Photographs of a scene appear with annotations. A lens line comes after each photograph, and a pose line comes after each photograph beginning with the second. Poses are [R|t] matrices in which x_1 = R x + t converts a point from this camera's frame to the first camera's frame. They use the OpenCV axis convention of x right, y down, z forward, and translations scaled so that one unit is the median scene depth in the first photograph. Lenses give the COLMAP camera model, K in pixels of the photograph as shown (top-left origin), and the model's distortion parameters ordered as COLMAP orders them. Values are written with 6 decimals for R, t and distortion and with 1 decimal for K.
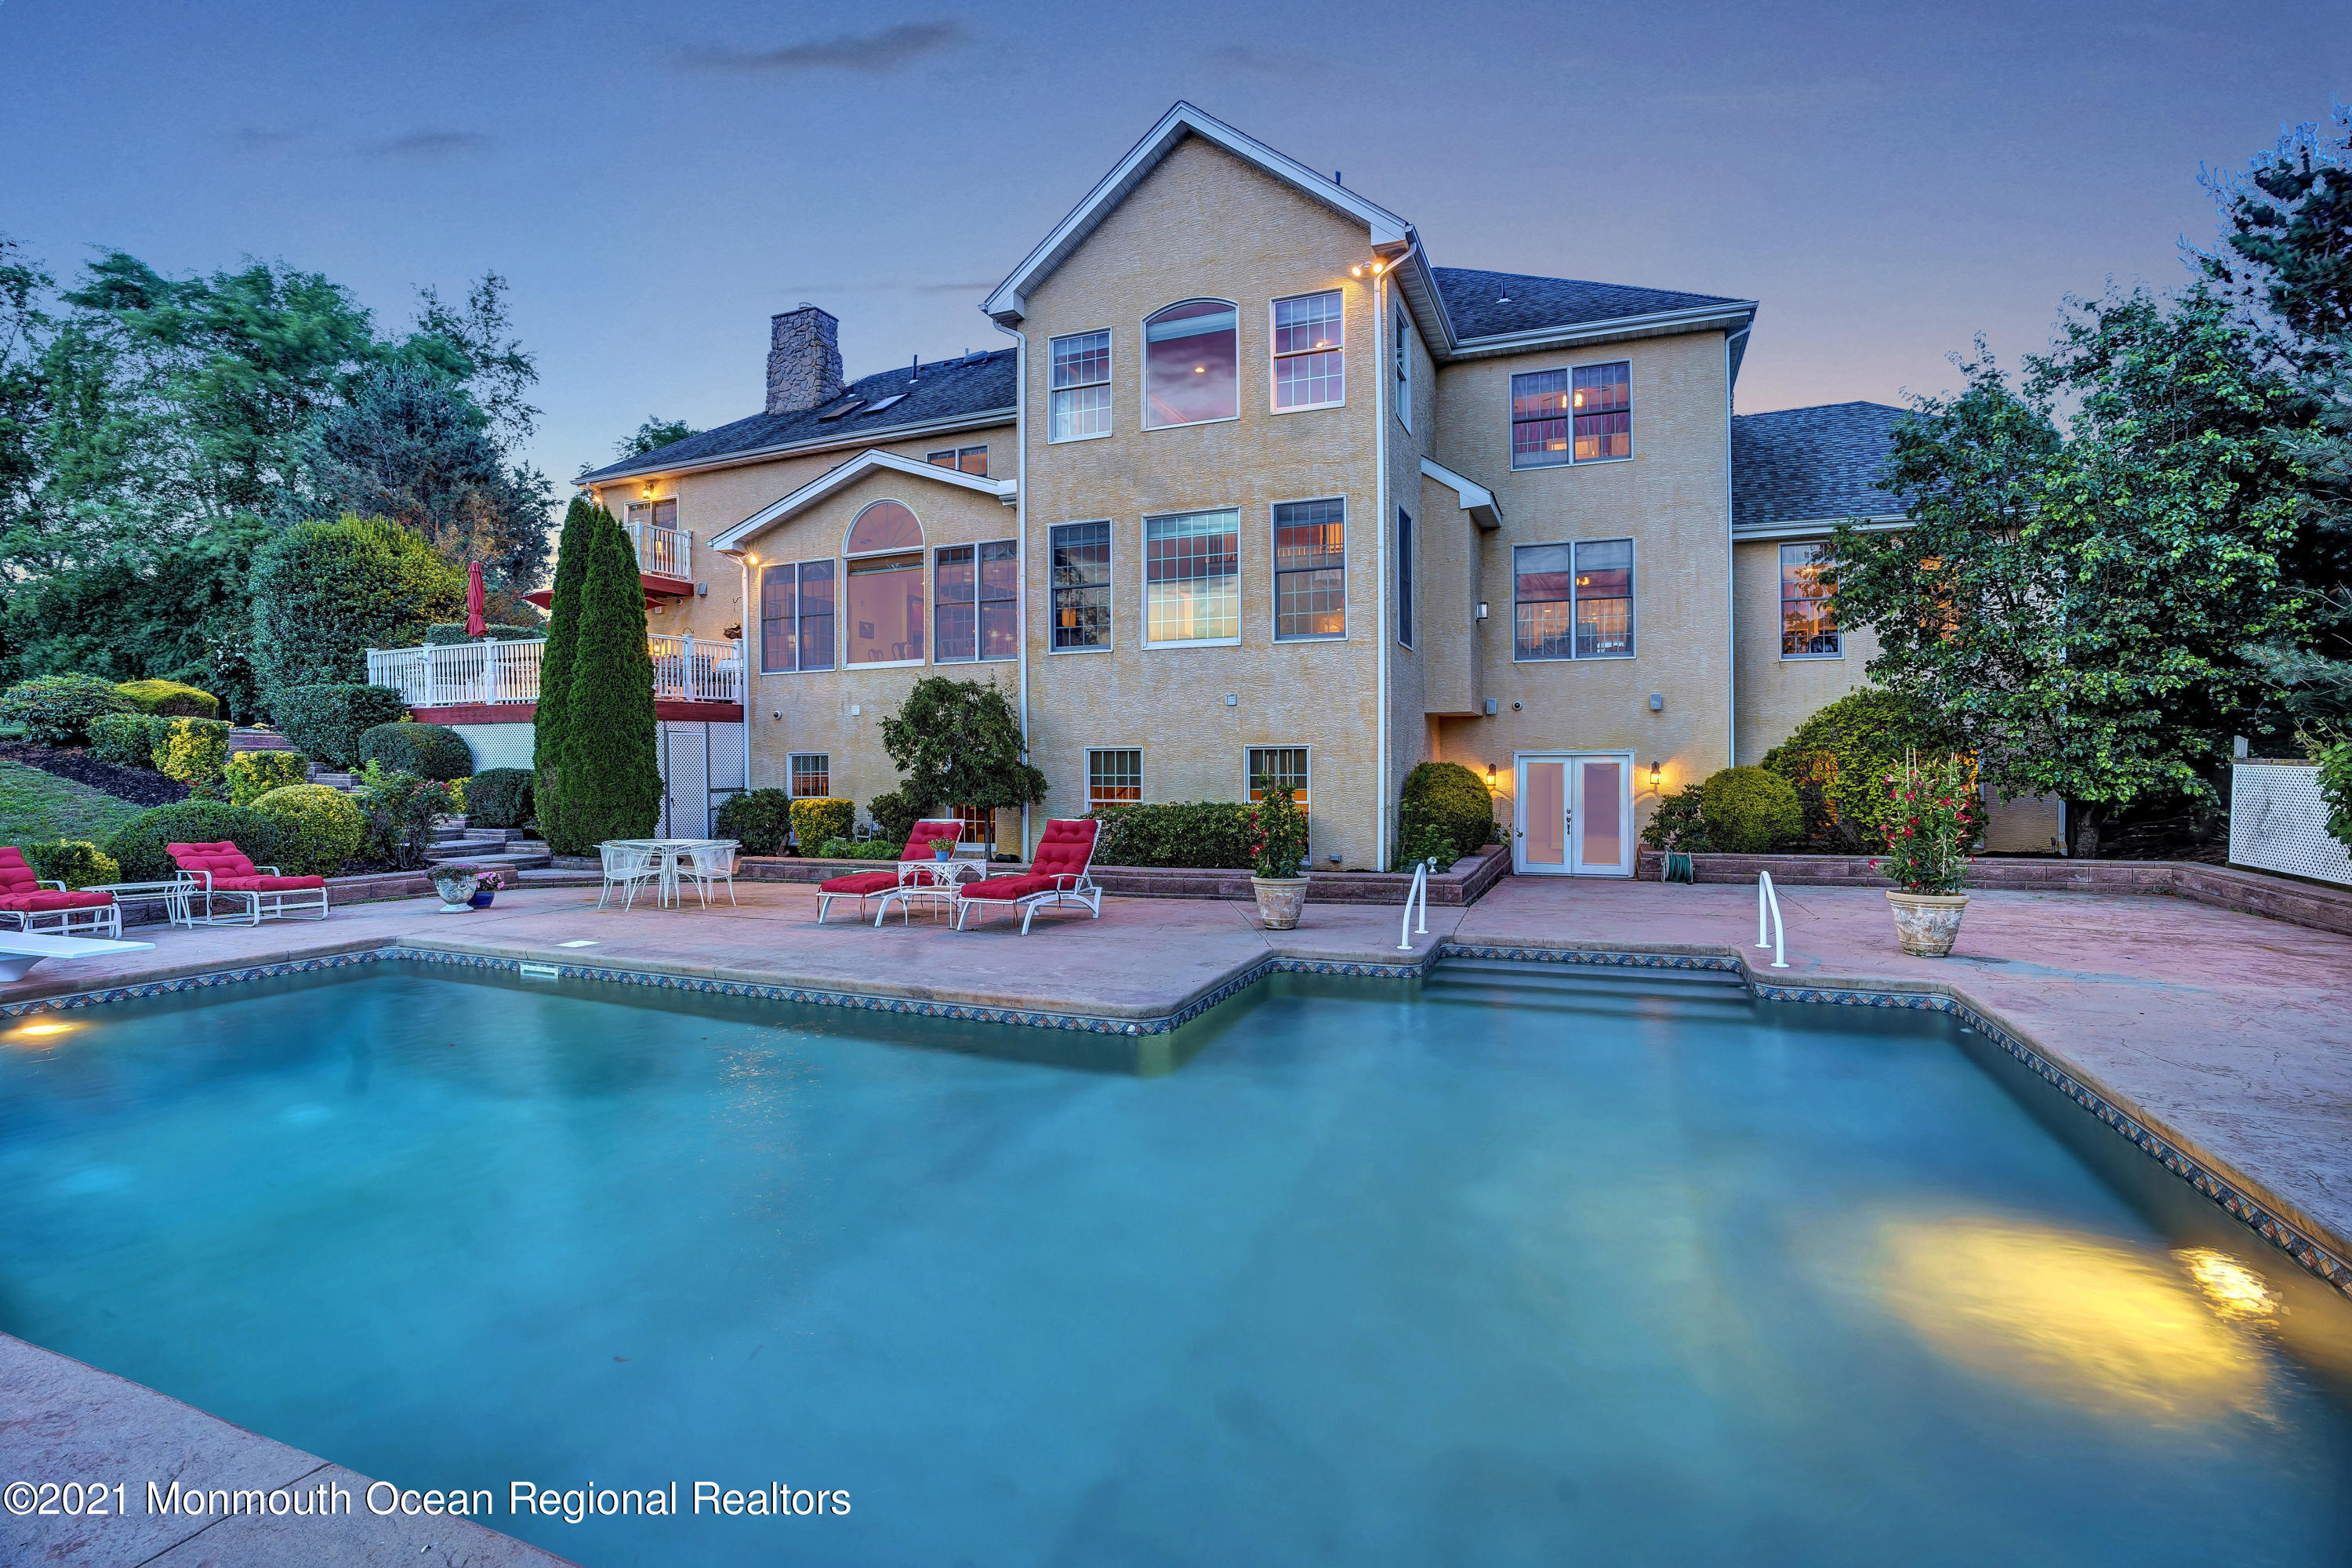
lens RADIAL K [[1114.2, 0, 1176.0], [0, 1114.2, 784.0], [0, 0, 1]] dist [-0.063155, 0.022153]
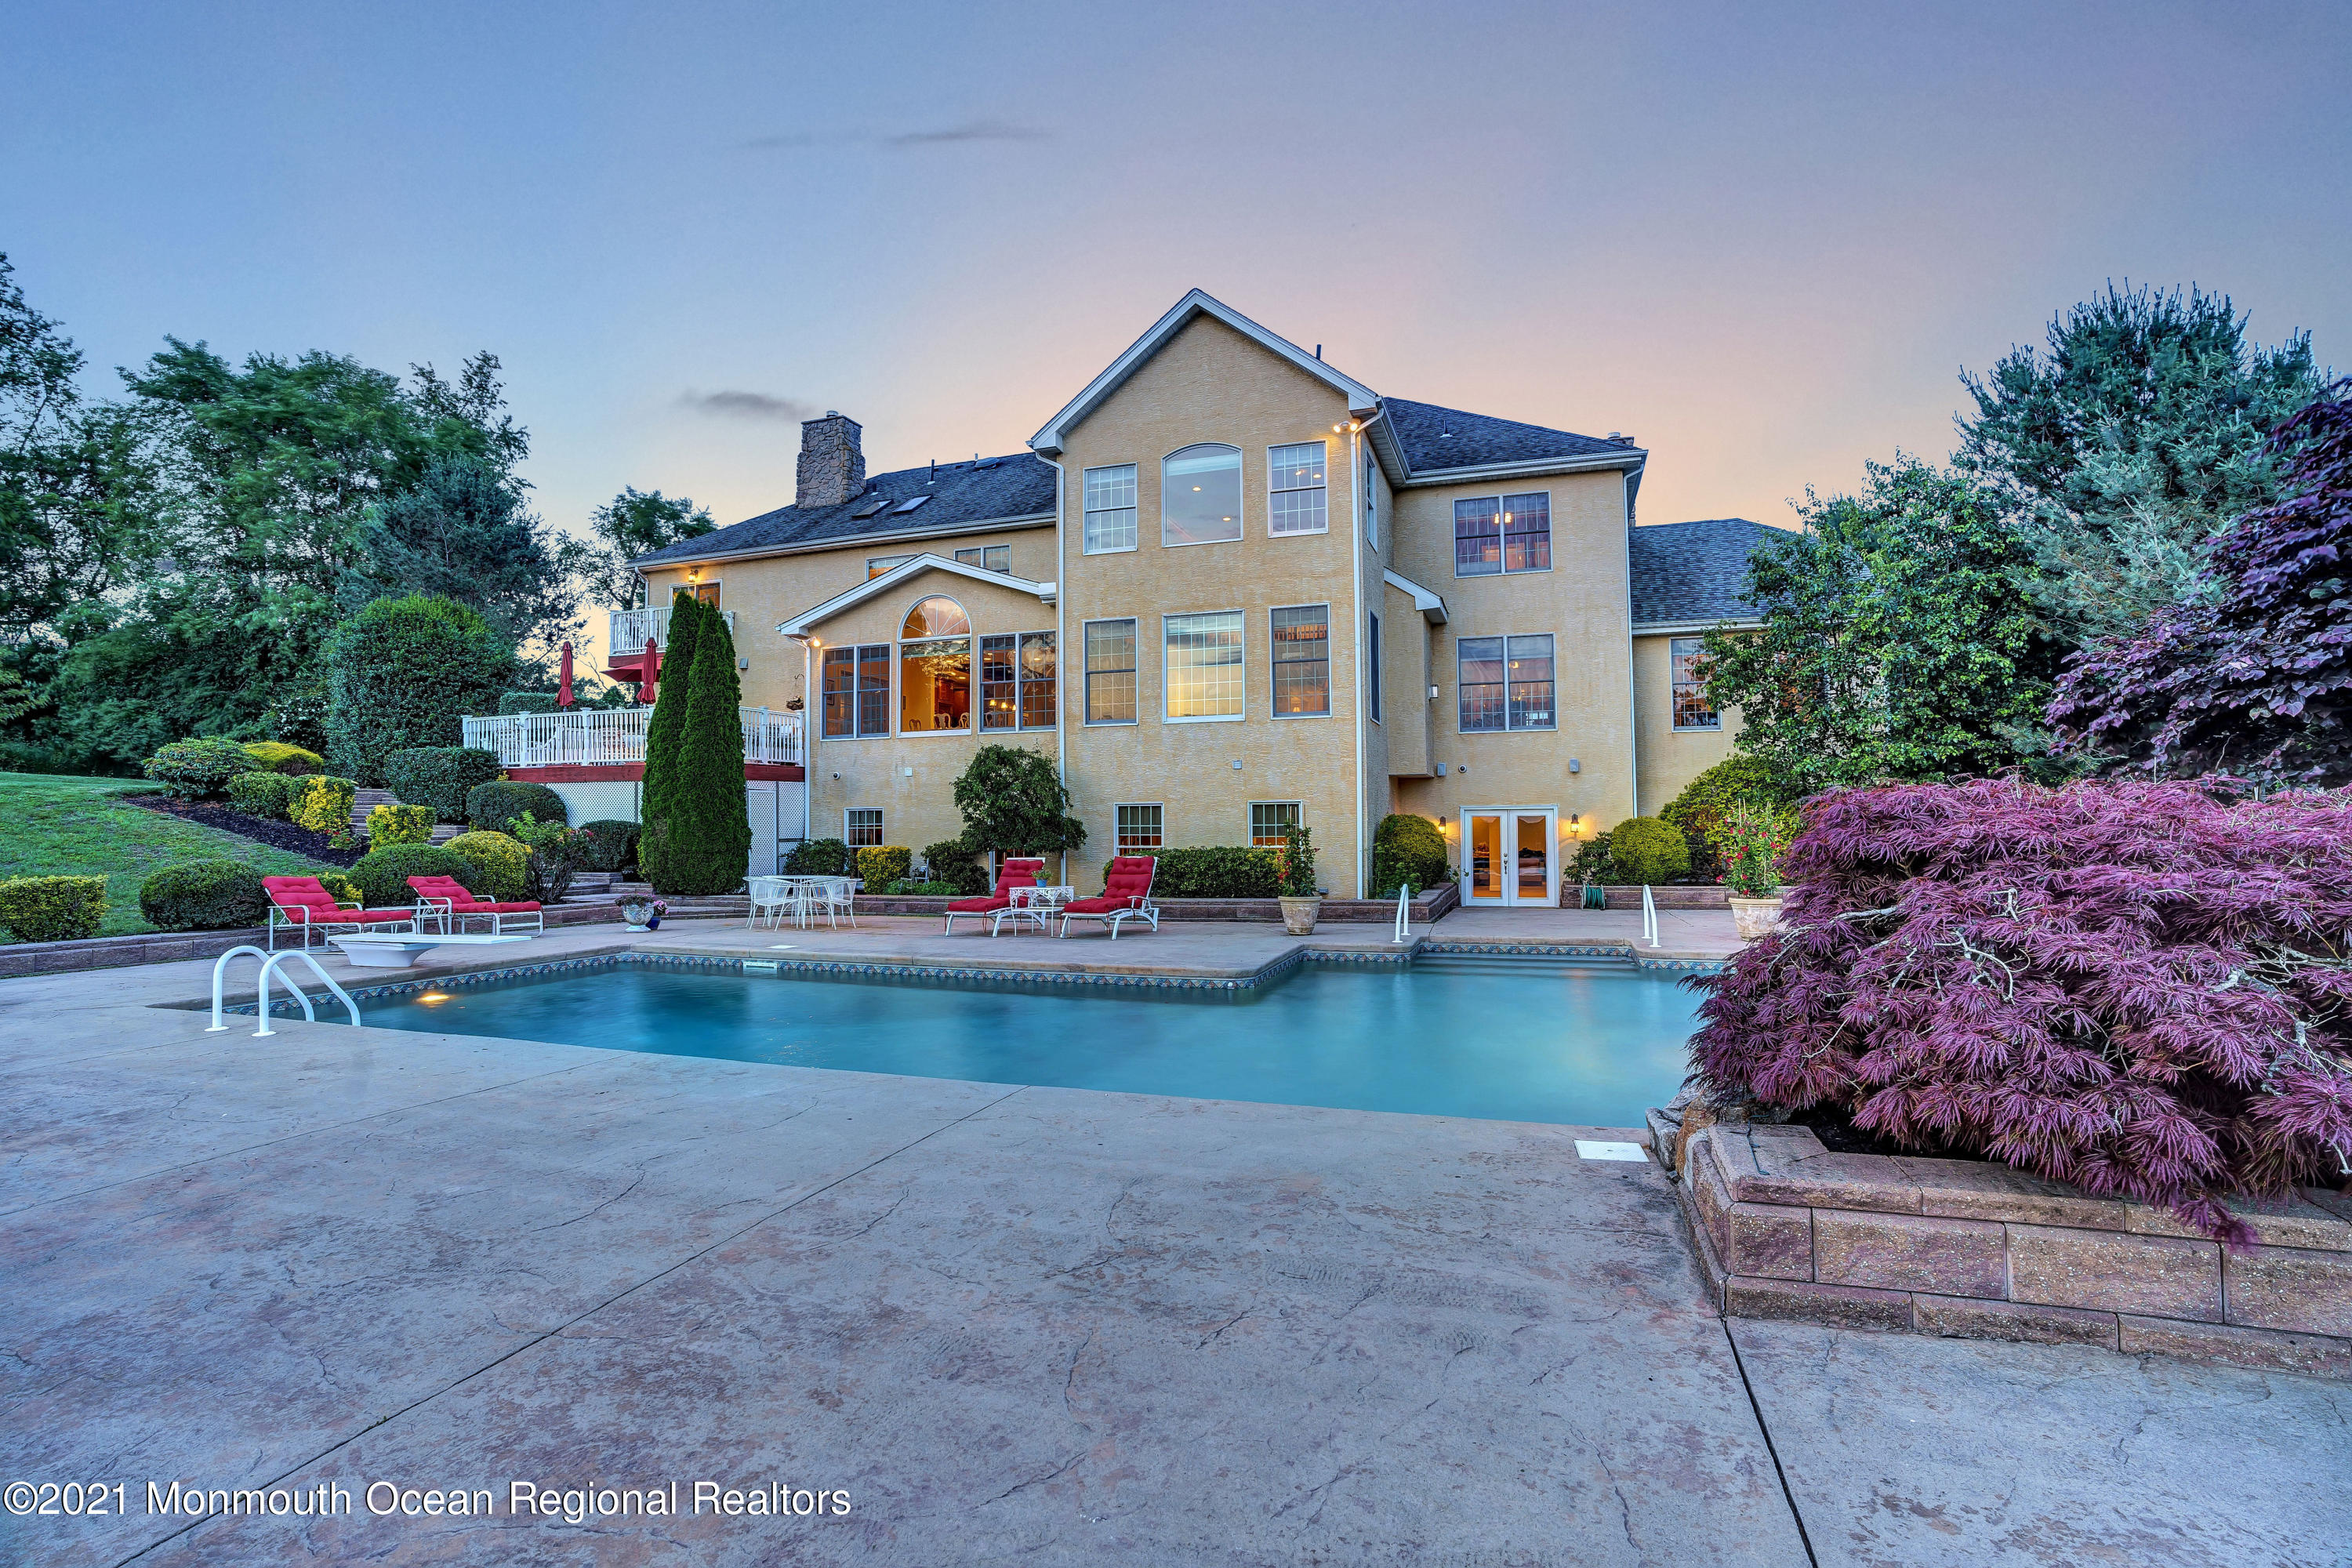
lens RADIAL K [[1114.2, 0, 1176.0], [0, 1114.2, 784.0], [0, 0, 1]] dist [-0.063155, 0.022153]
pose [[0.998288, 0.000695, 0.058487, -0.084178], [0.002536, 0.998475, -0.055150, 0.013462], [-0.058437, 0.055204, 0.996764, -0.213268]]
